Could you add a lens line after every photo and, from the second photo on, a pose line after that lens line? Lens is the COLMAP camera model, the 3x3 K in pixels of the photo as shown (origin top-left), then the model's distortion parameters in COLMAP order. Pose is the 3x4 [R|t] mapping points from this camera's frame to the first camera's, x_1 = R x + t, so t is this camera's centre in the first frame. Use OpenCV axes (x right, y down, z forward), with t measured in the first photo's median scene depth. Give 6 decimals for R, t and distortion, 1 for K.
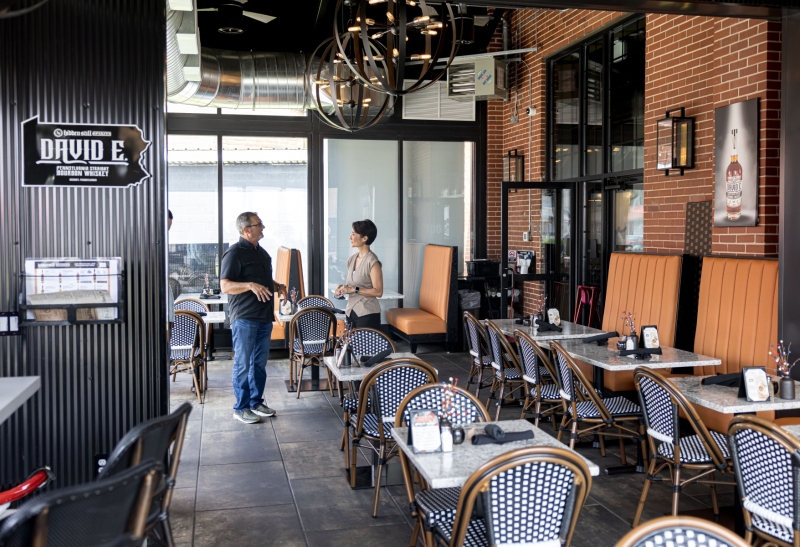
lens RADIAL K [[812.8, 0, 400.1], [0, 812.8, 265.6], [0, 0, 1]] dist [-0.002843, 0.000000]
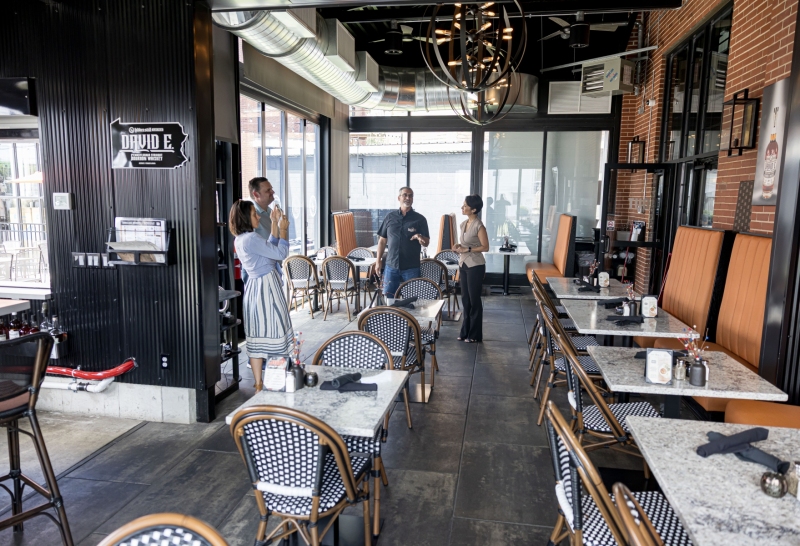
lens RADIAL K [[551.7, 0, 398.9], [0, 551.7, 281.3], [0, 0, 1]] dist [0.008893, -0.006428]
pose [[0.920451, 0.073444, -0.383895, 0.172218], [-0.033557, 0.993410, 0.109593, -0.009143], [0.389414, -0.087992, 0.916850, 0.114628]]
